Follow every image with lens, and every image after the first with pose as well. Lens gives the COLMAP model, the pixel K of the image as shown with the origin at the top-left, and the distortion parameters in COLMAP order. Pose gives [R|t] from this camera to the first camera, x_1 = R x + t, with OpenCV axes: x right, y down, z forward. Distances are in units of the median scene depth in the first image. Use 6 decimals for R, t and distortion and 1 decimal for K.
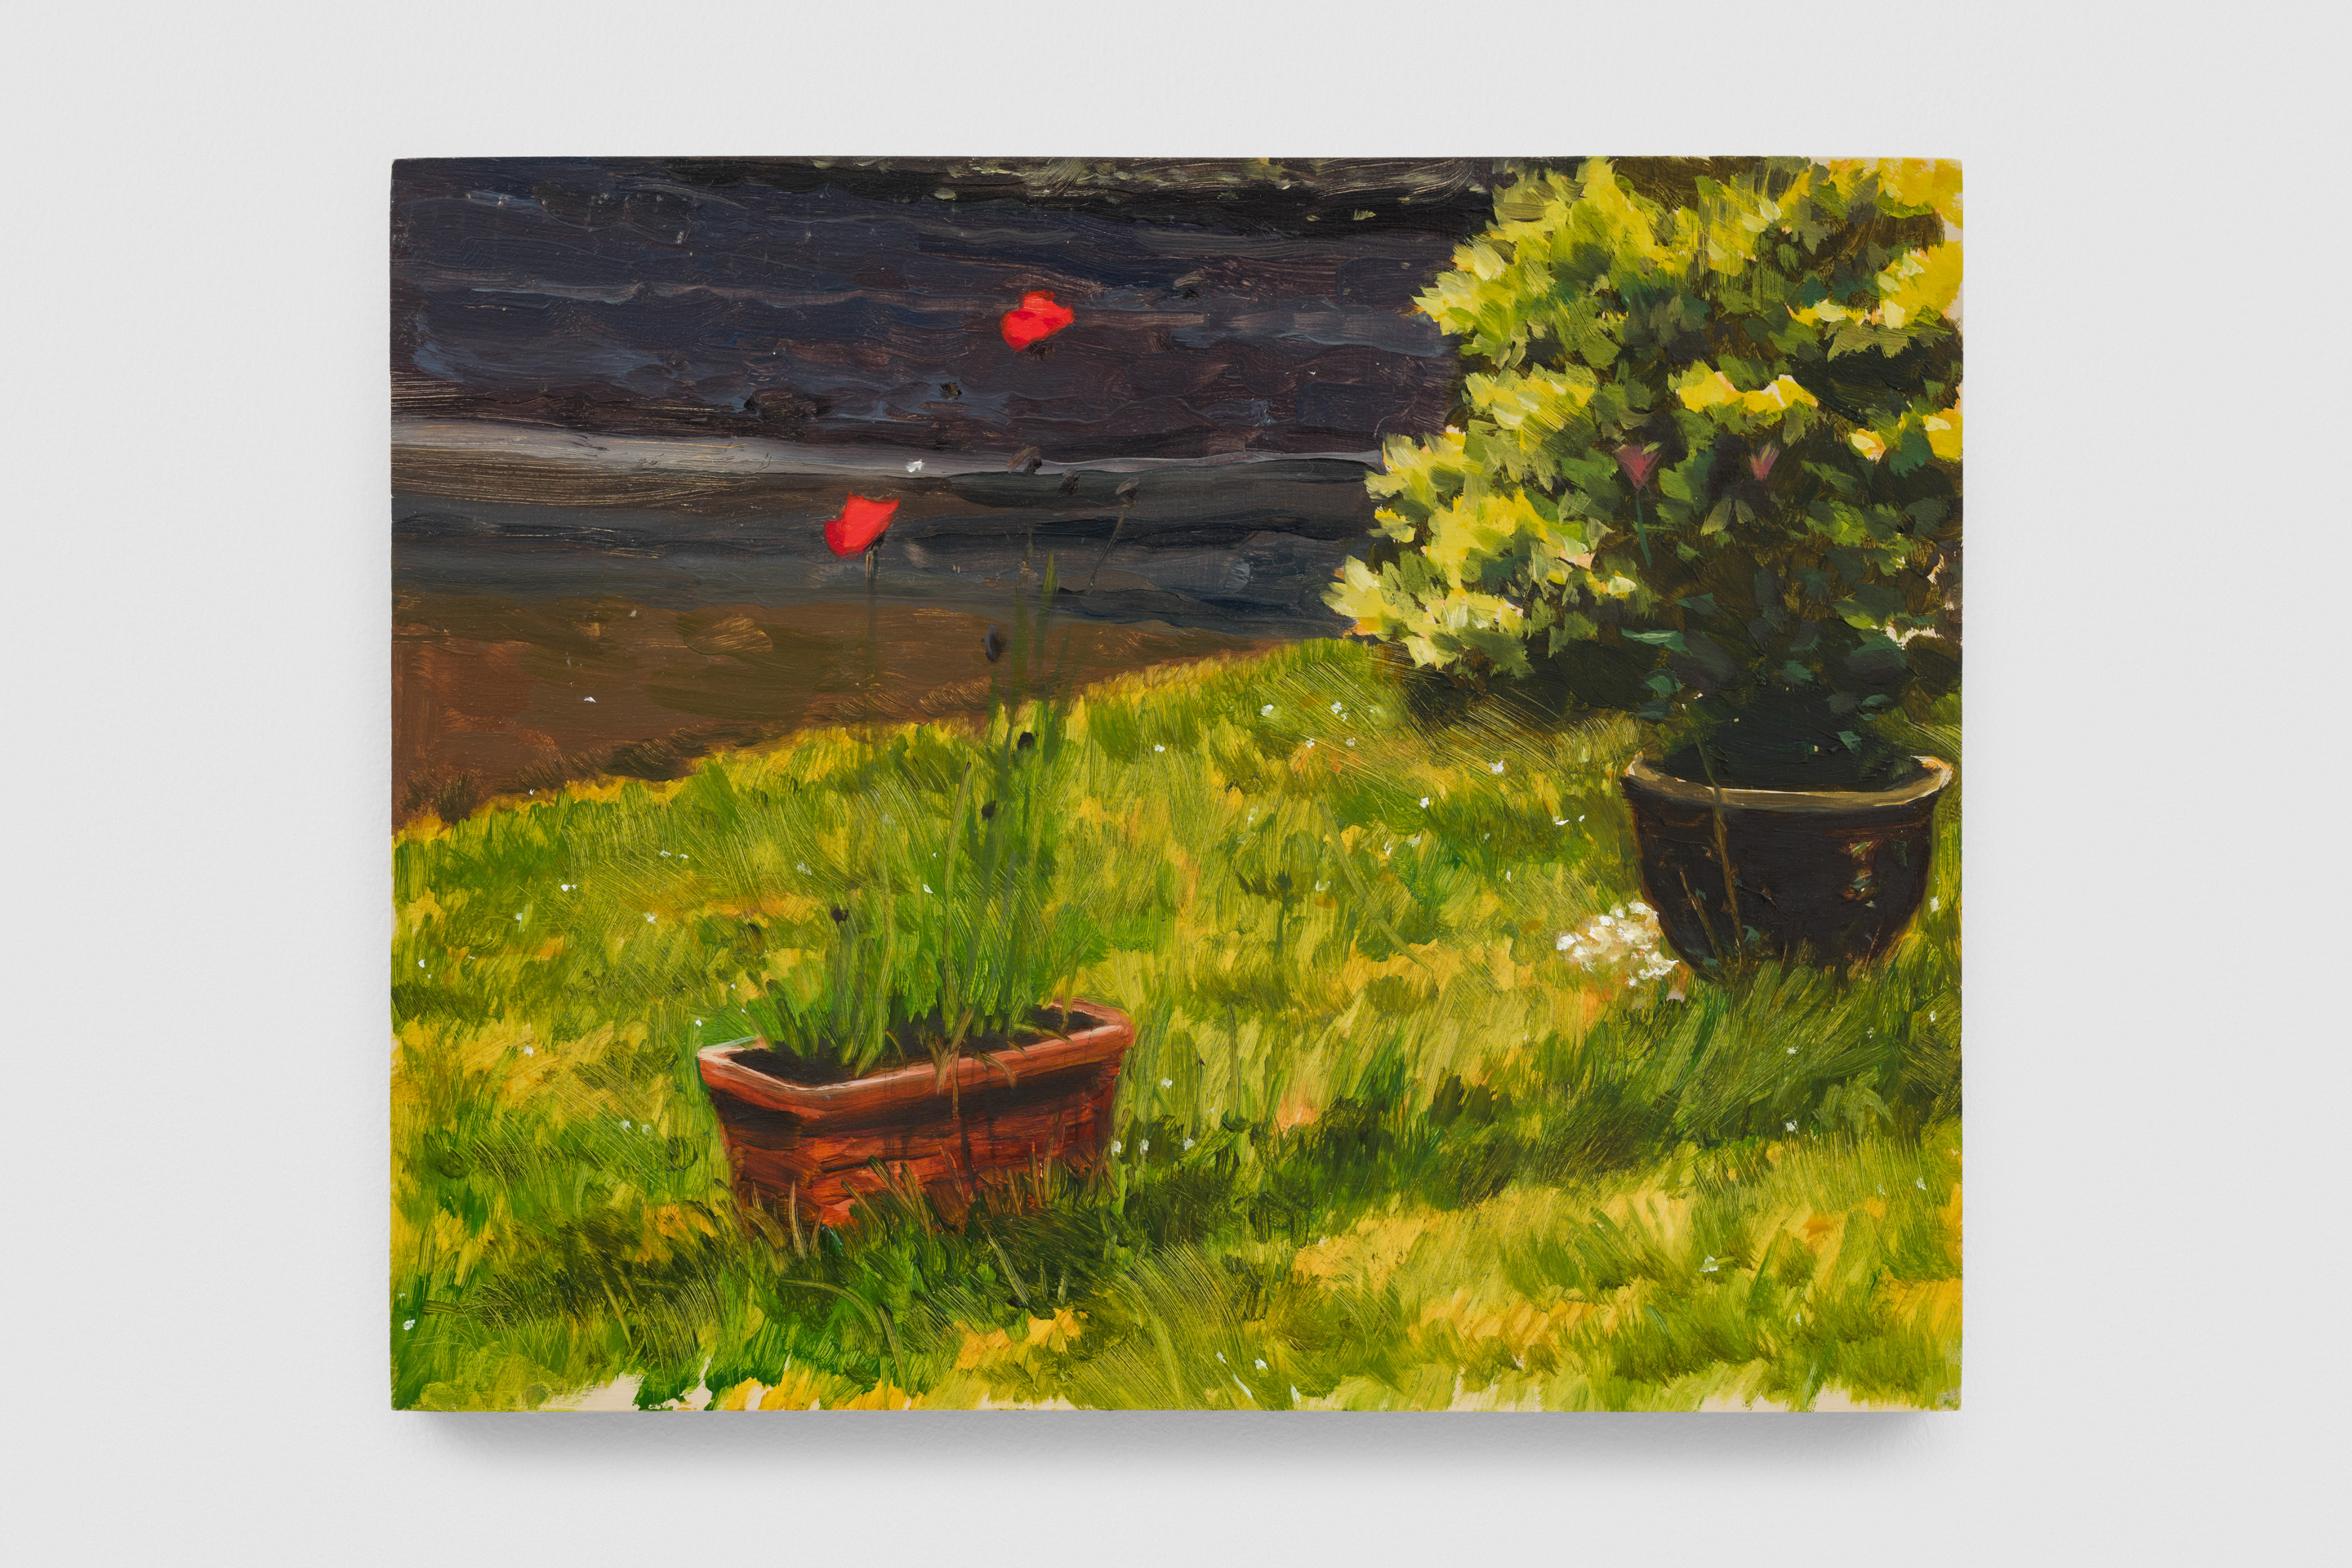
lens RADIAL K [[6752.6, 0, 1176.4], [0, 6752.6, 774.3], [0, 0, 1]] dist [-0.123994, 0.000000]
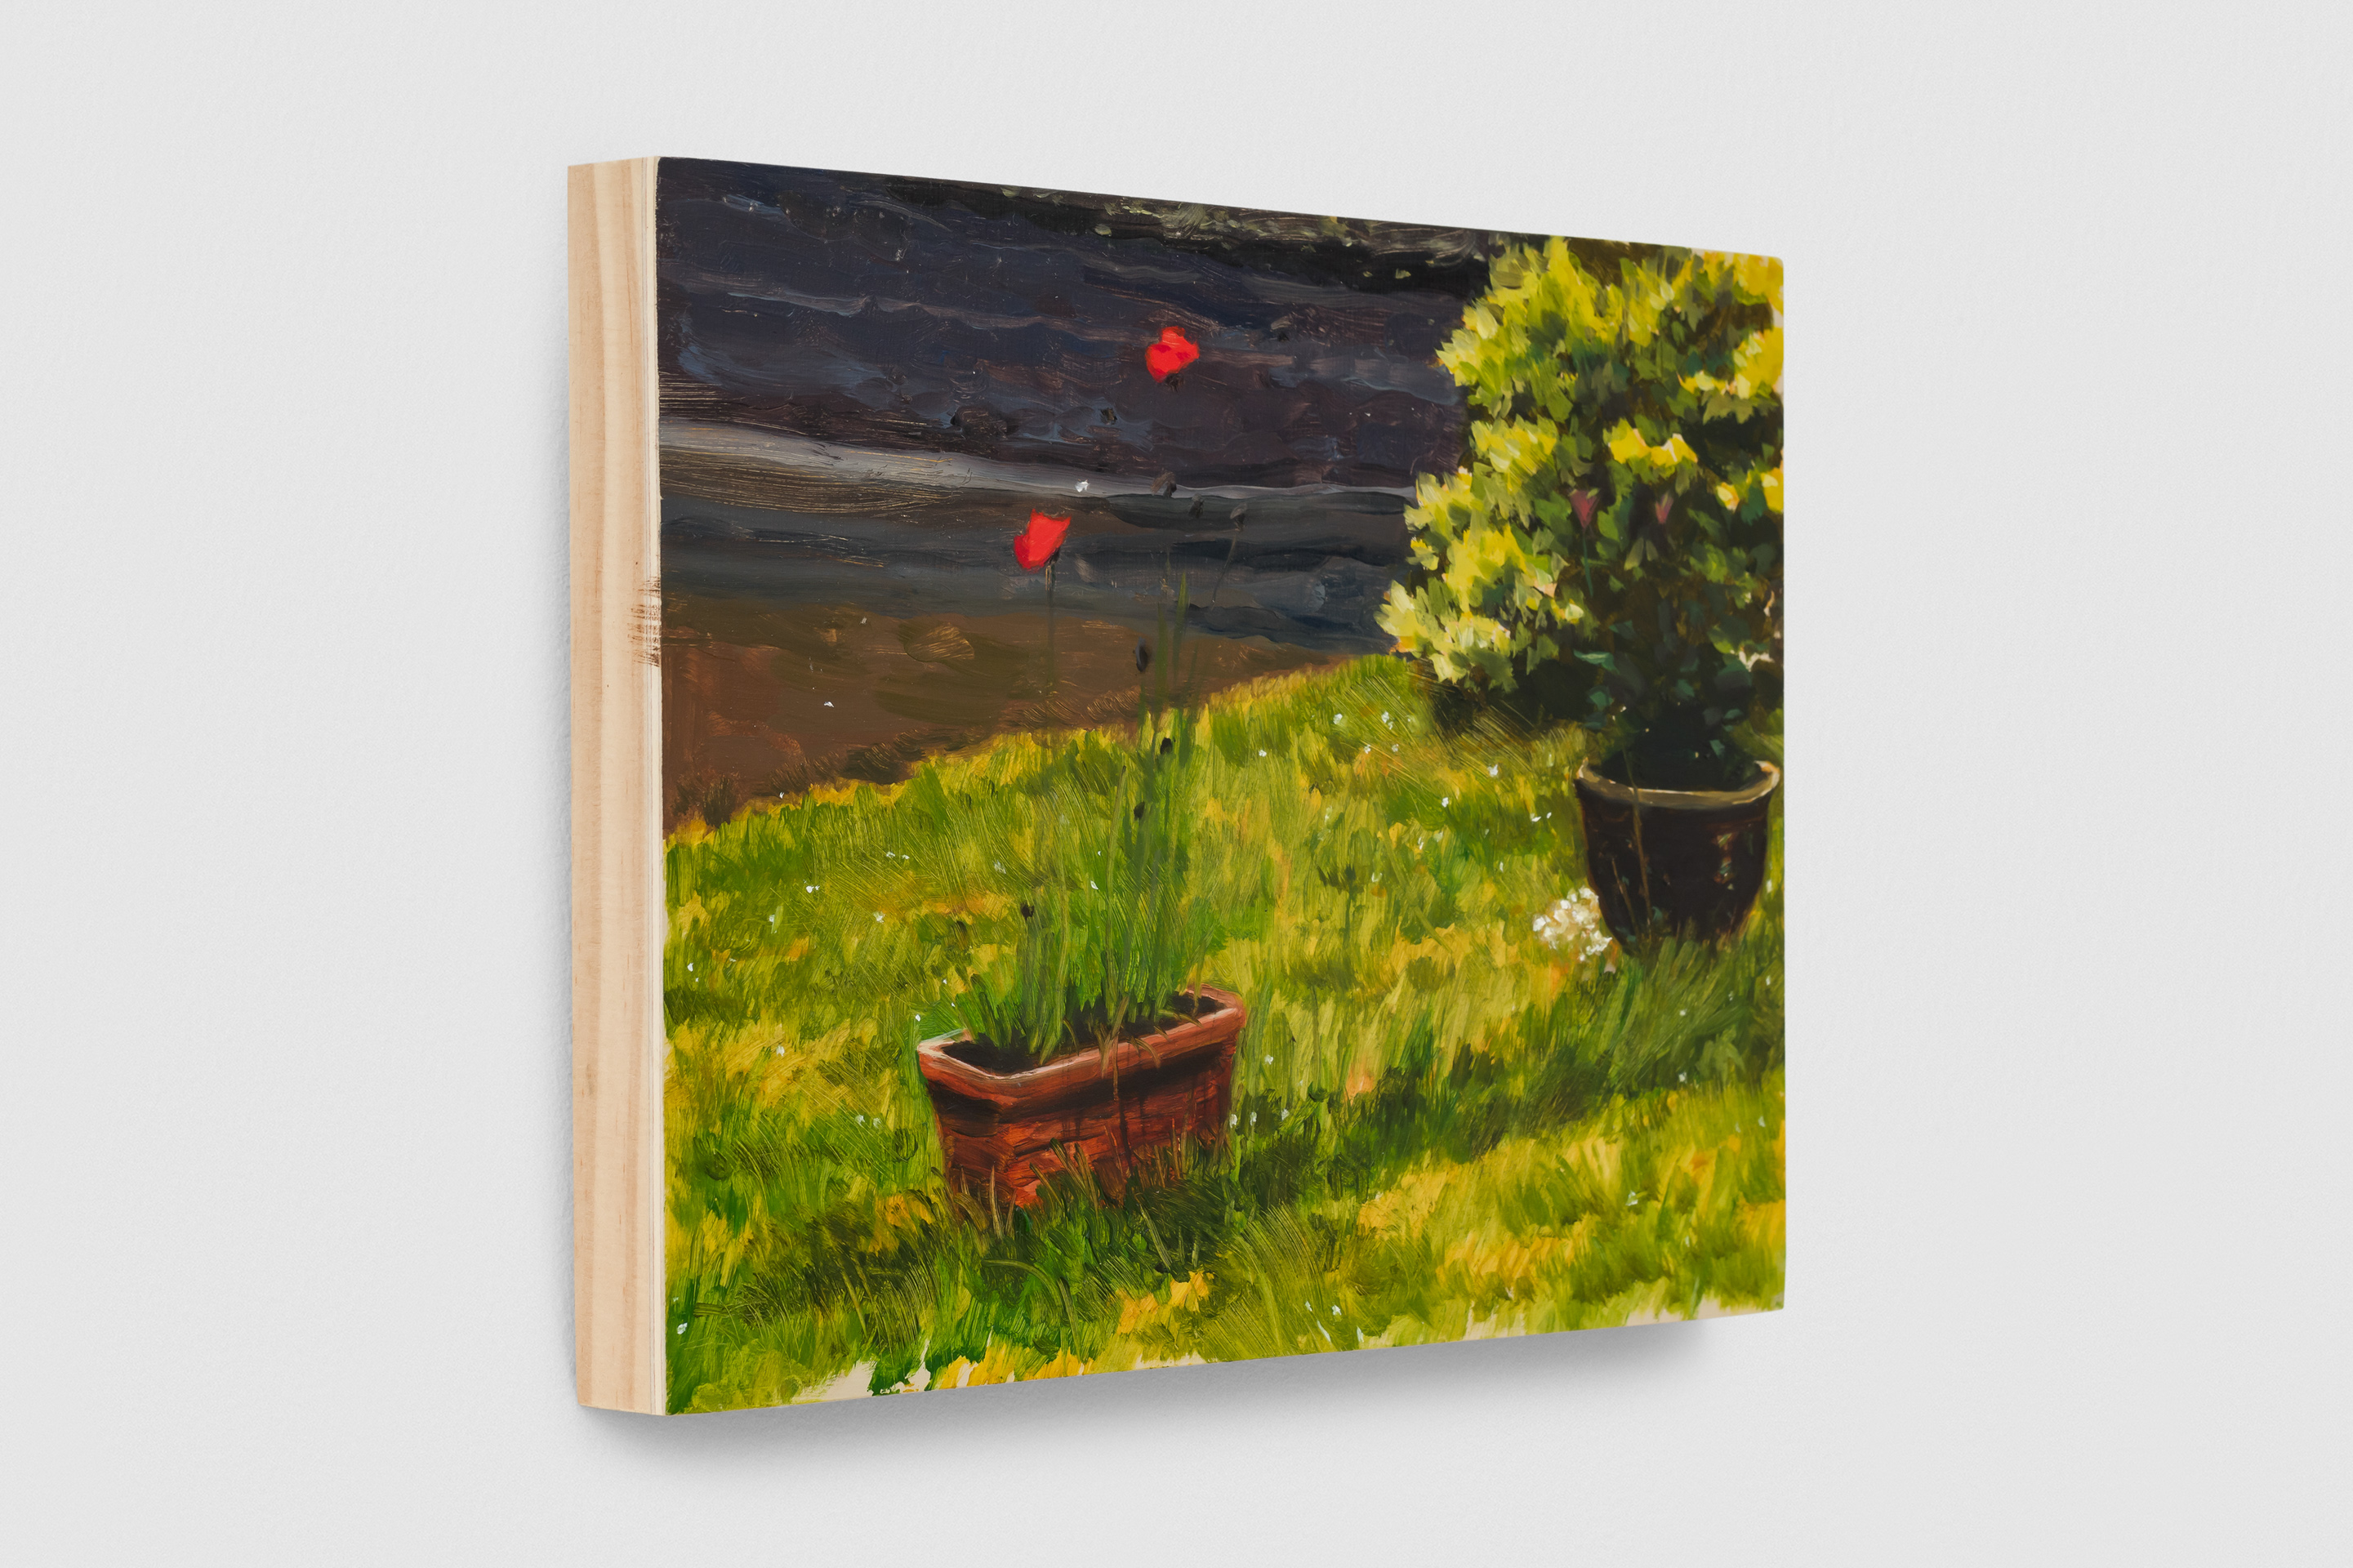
lens RADIAL K [[6755.2, 0, 1176.3], [0, 6755.2, 789.6], [0, 0, 1]] dist [-0.123994, 0.000000]
pose [[0.648008, -0.007906, 0.761593, -0.844685], [-0.020525, 0.999402, 0.027838, -0.028164], [-0.761357, -0.033671, 0.647458, 0.304588]]
